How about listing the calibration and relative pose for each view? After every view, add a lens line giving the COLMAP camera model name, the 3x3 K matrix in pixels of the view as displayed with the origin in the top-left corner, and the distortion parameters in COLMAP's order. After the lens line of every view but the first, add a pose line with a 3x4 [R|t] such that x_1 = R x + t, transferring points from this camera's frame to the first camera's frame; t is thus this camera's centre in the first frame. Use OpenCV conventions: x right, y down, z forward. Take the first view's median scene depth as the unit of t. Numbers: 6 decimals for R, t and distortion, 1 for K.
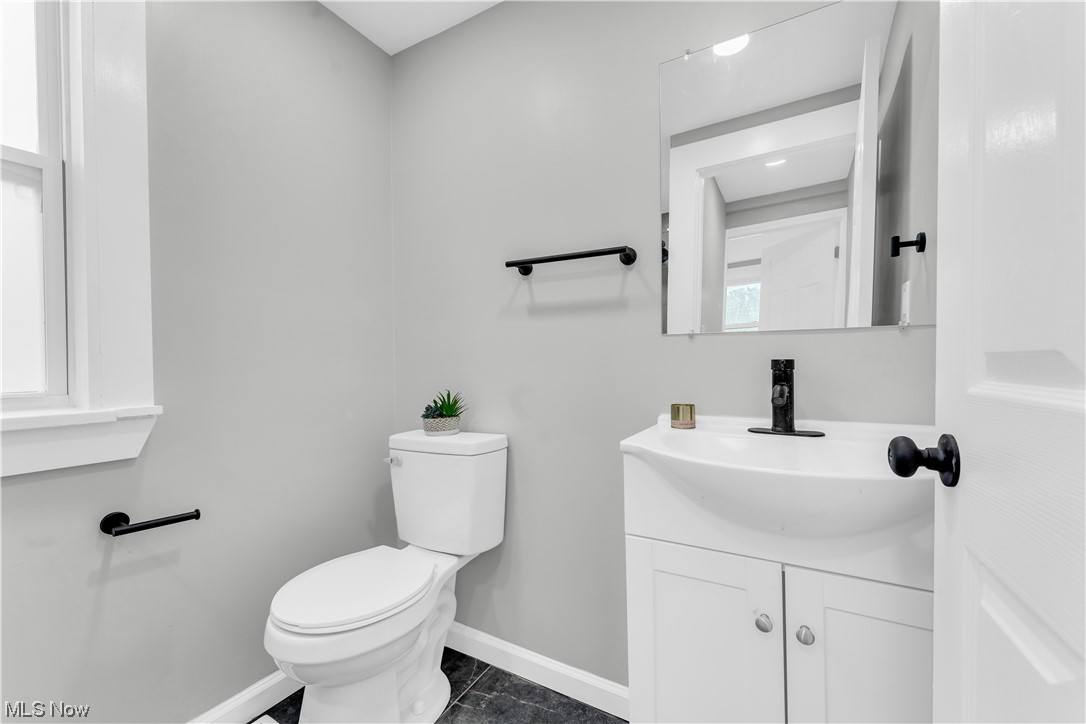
lens RADIAL K [[441.7, 0, 542.3], [0, 441.7, 361.6], [0, 0, 1]] dist [0.001824, -0.000636]
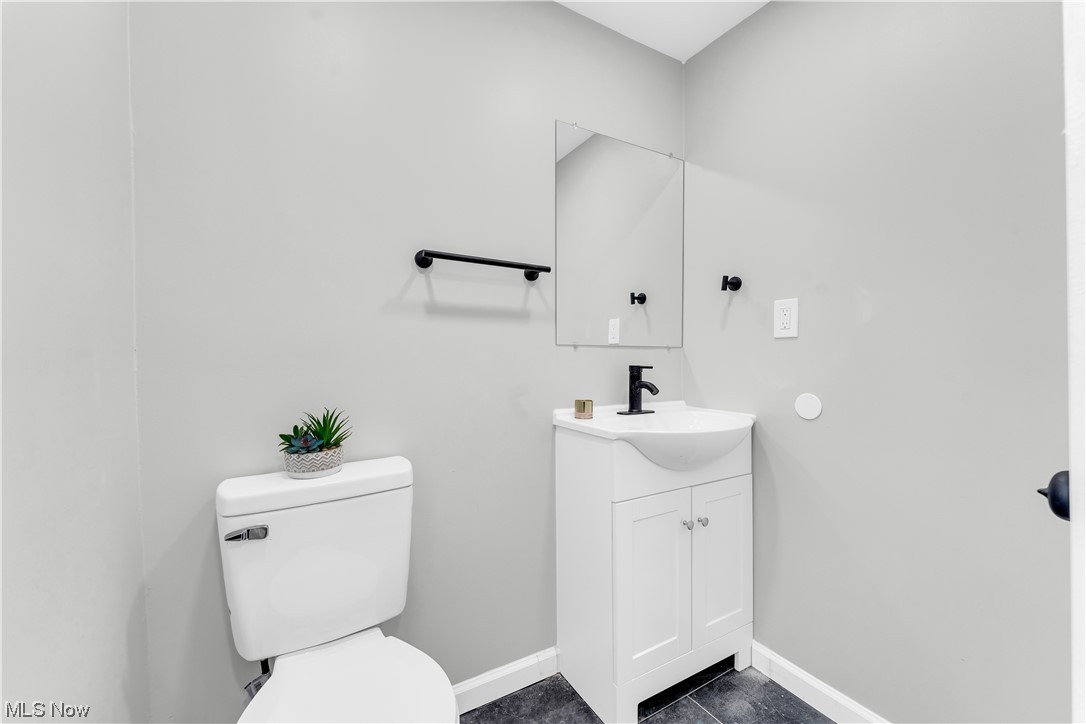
lens RADIAL K [[441.7, 0, 543.9], [0, 441.7, 365.5], [0, 0, 1]] dist [0.001824, -0.000636]
pose [[0.490308, -0.003021, 0.871544, -0.832936], [-0.002780, 0.999983, 0.005030, -0.009920], [-0.871545, -0.004890, 0.490292, 0.452571]]
